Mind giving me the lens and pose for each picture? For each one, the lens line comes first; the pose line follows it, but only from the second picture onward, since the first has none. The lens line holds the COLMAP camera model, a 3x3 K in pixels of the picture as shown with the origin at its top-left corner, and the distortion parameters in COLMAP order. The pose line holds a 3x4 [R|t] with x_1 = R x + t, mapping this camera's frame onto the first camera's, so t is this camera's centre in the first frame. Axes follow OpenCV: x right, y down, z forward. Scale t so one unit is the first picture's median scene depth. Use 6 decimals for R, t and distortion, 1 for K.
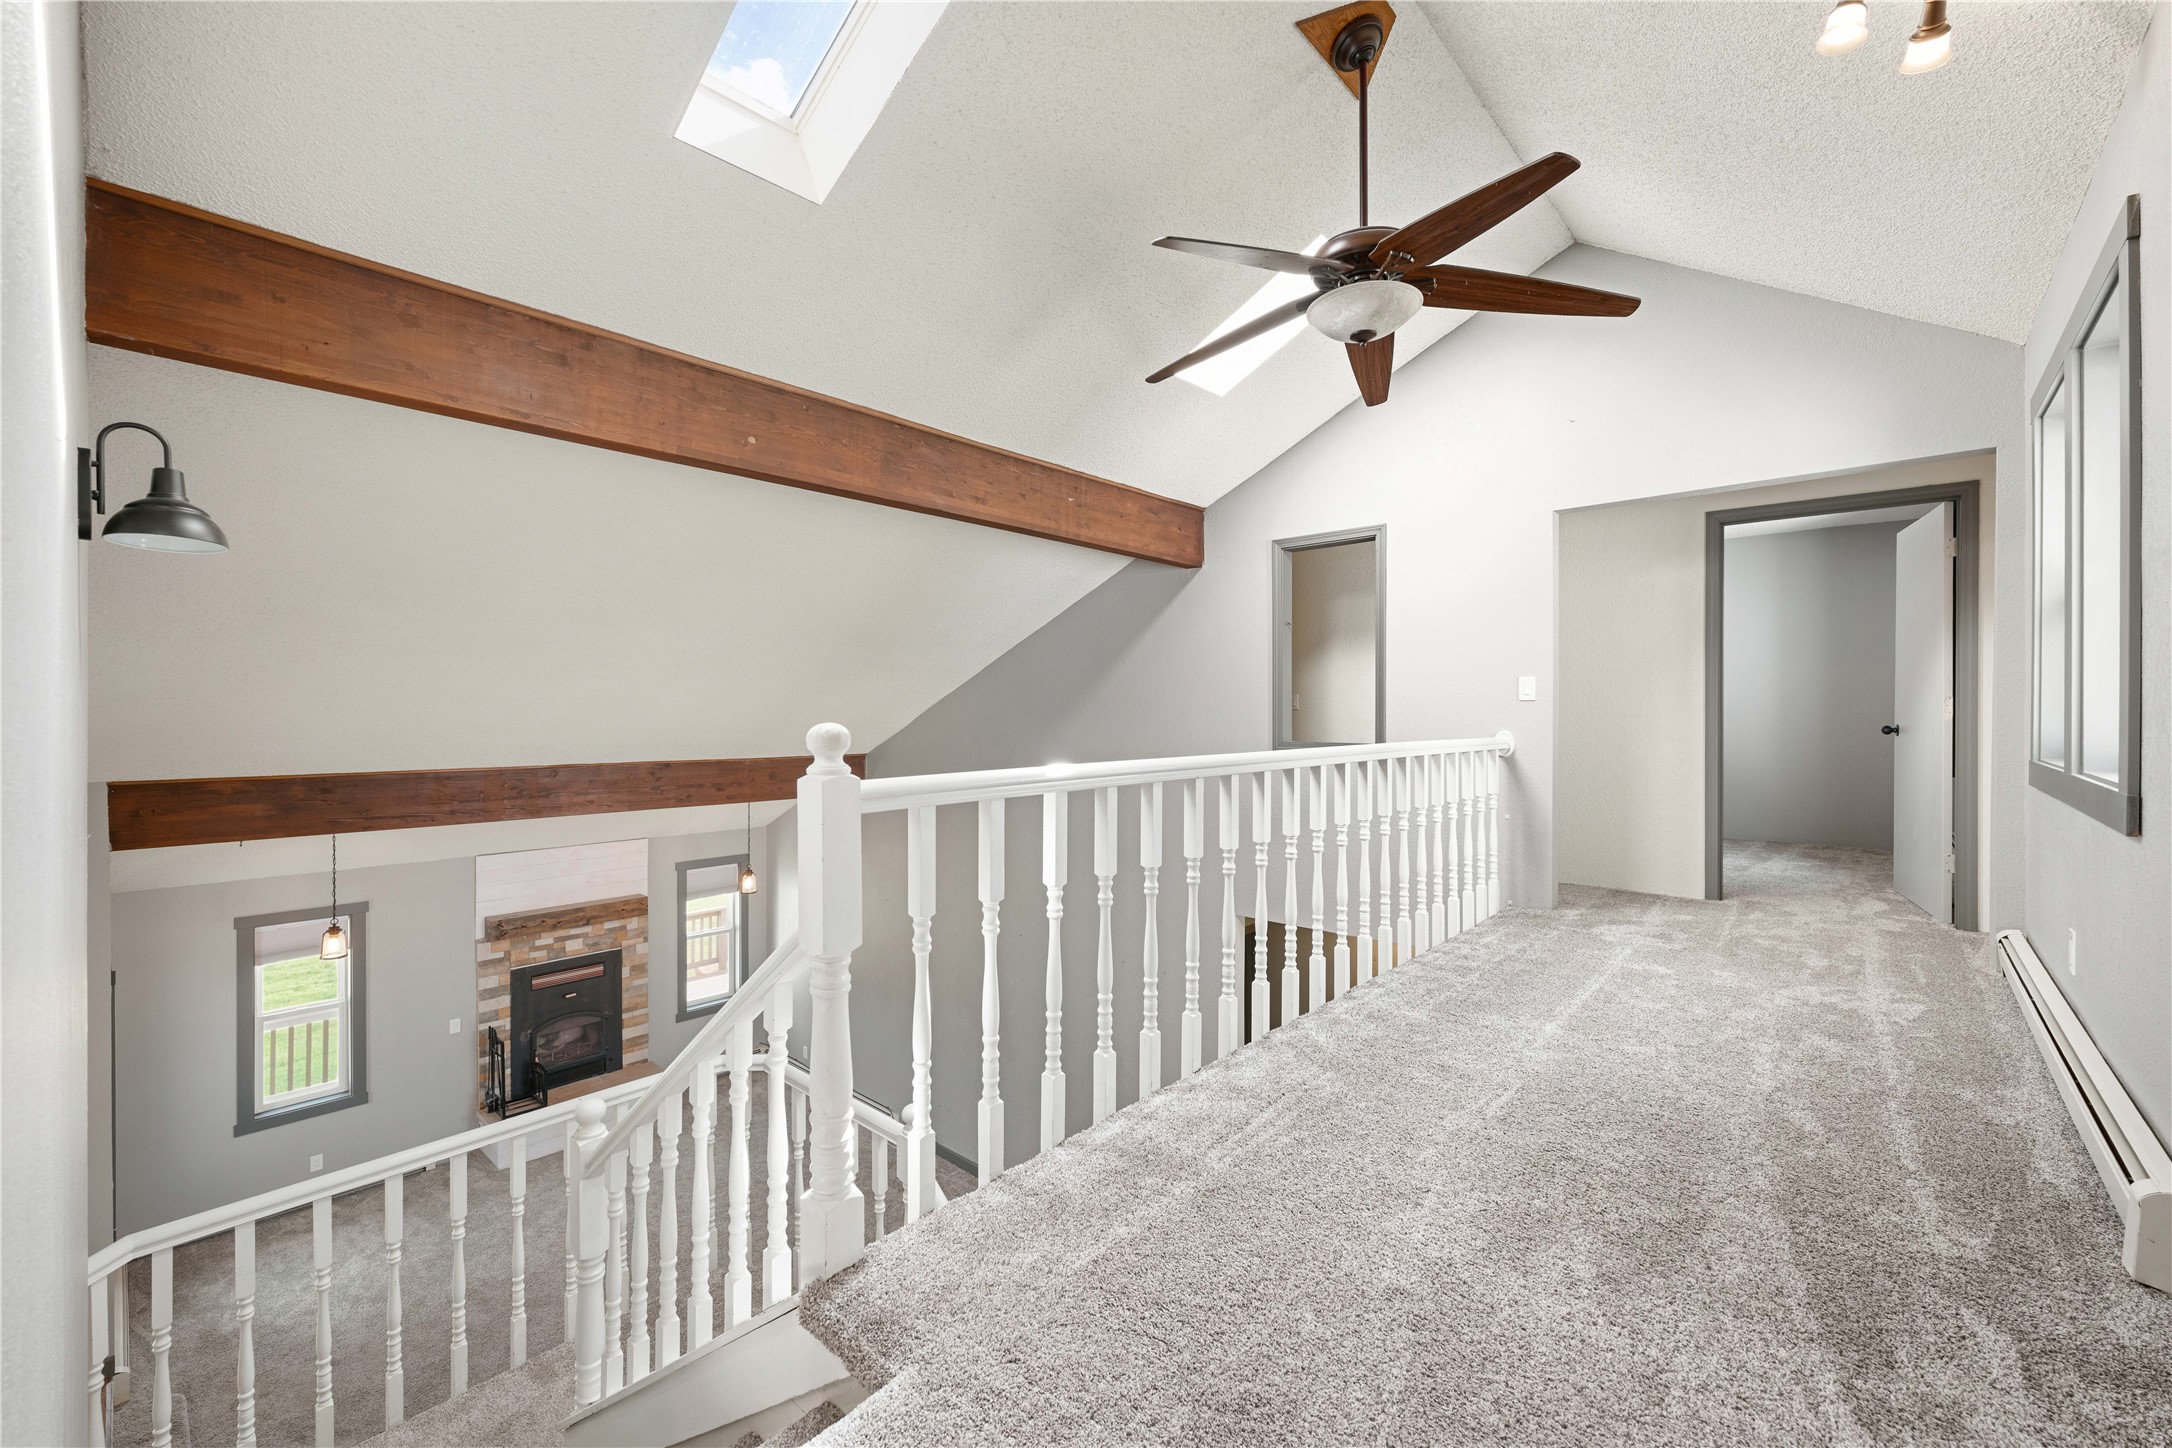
lens RADIAL K [[904.6, 0, 1097.2], [0, 904.6, 719.1], [0, 0, 1]] dist [-0.001695, -0.000050]
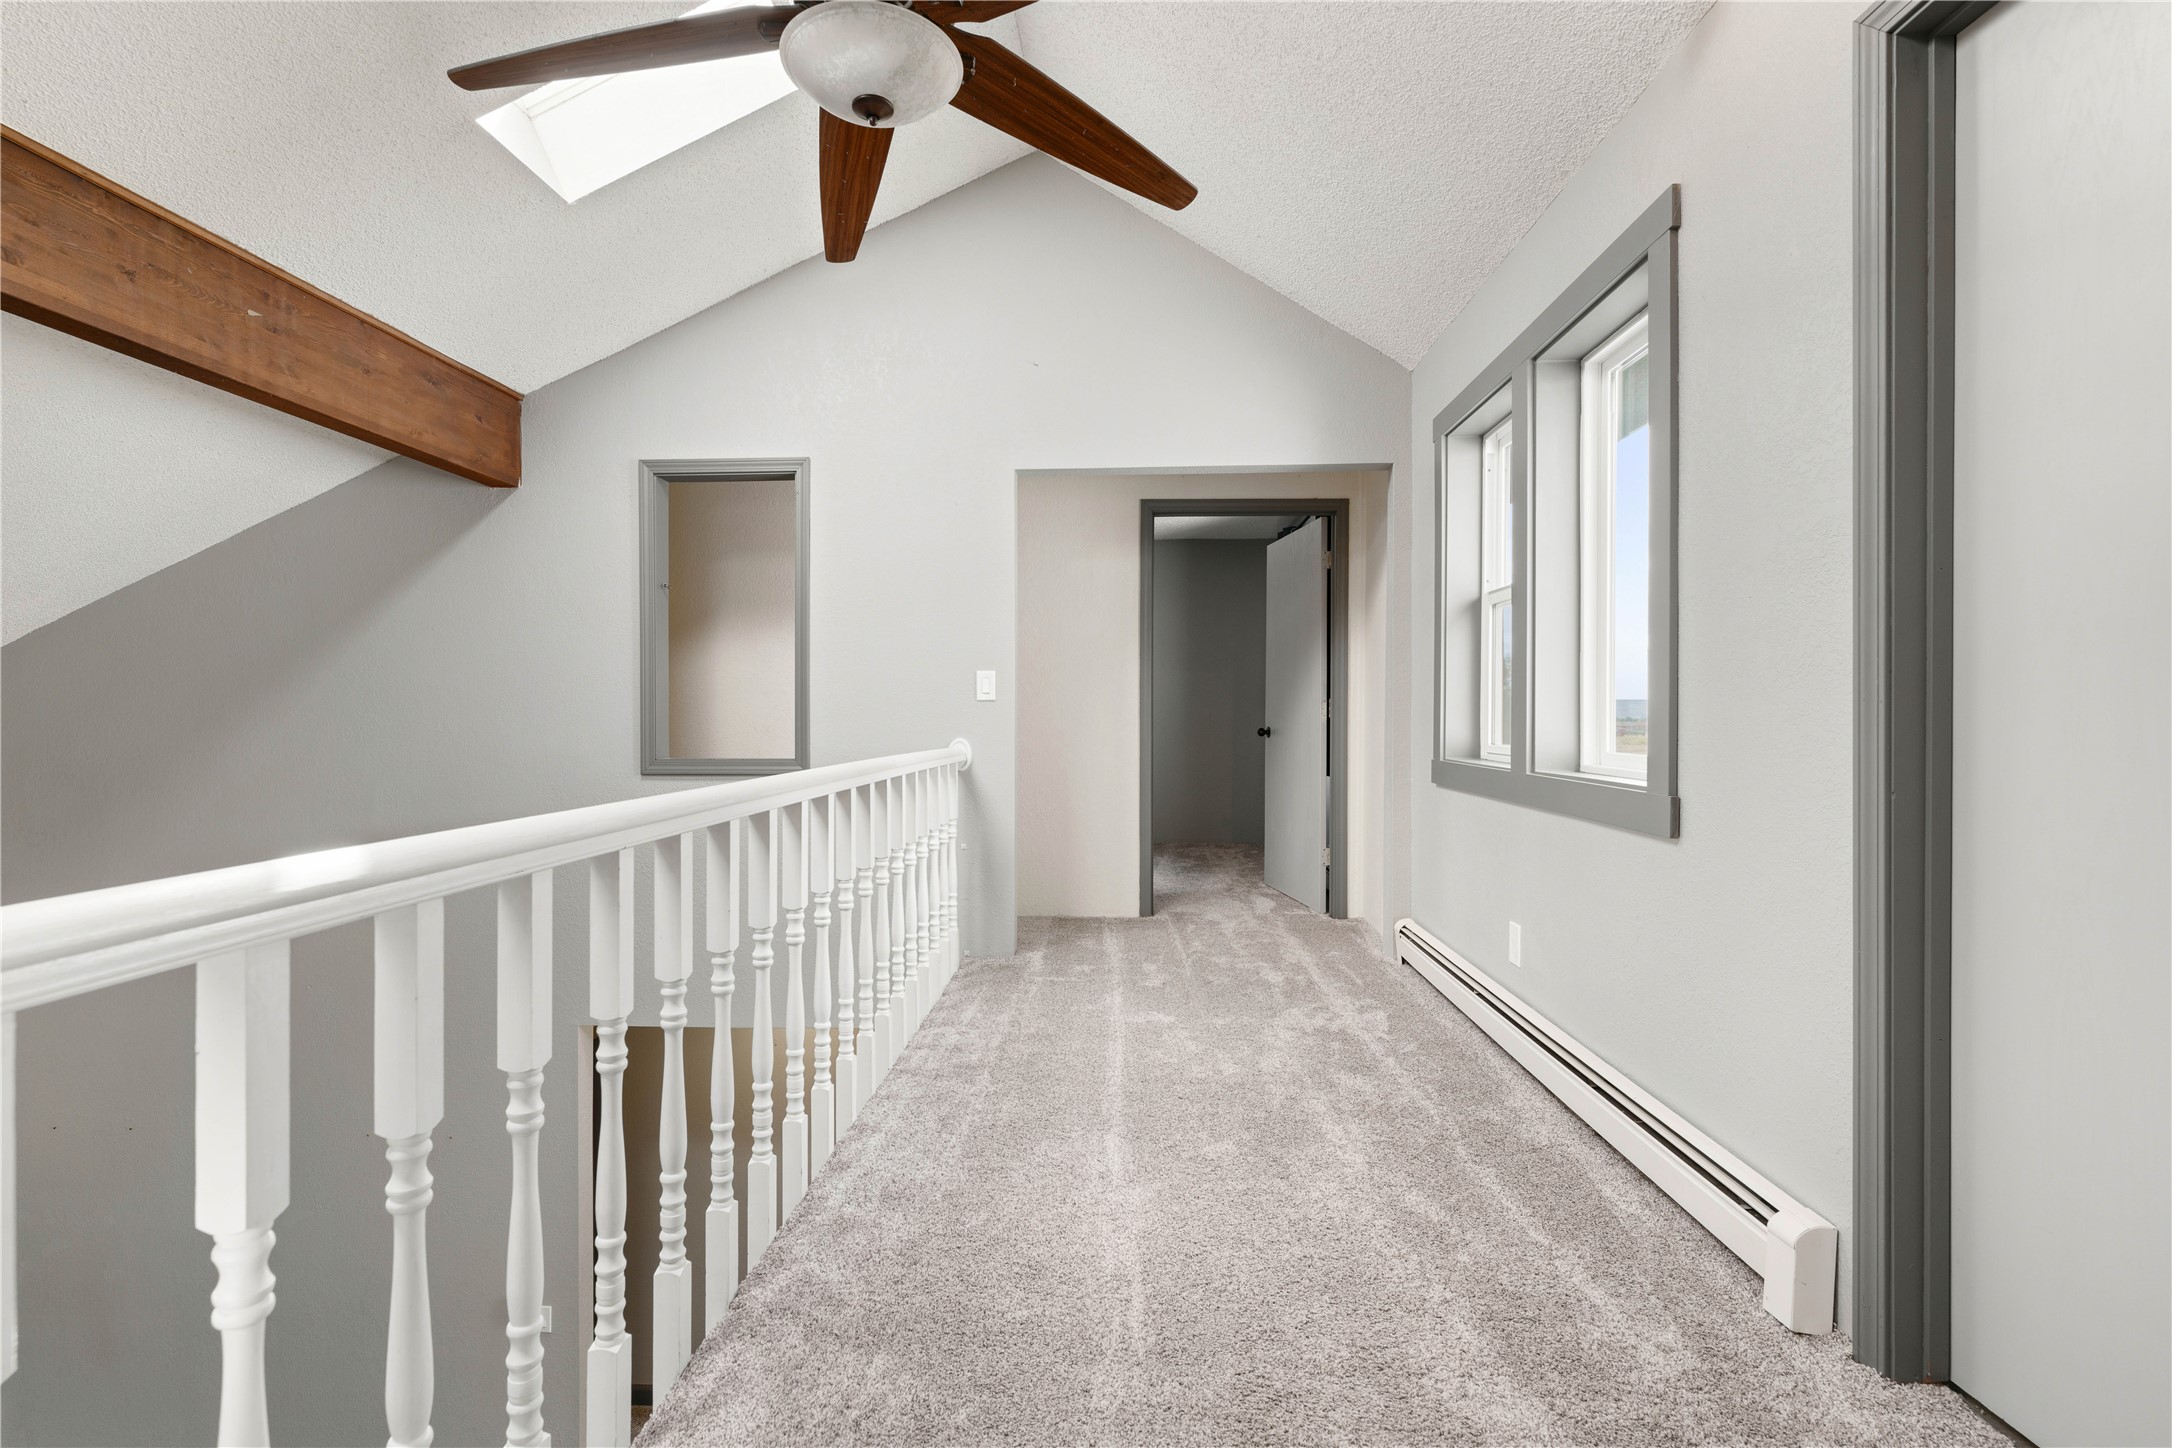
lens RADIAL K [[1010.3, 0, 1088.6], [0, 1010.3, 720.9], [0, 0, 1]] dist [-0.001922, 0.000626]
pose [[0.781726, -0.004058, 0.623609, -0.016510], [0.006816, 0.999975, -0.002037, -0.000026], [-0.623585, 0.005843, 0.781734, 0.245090]]
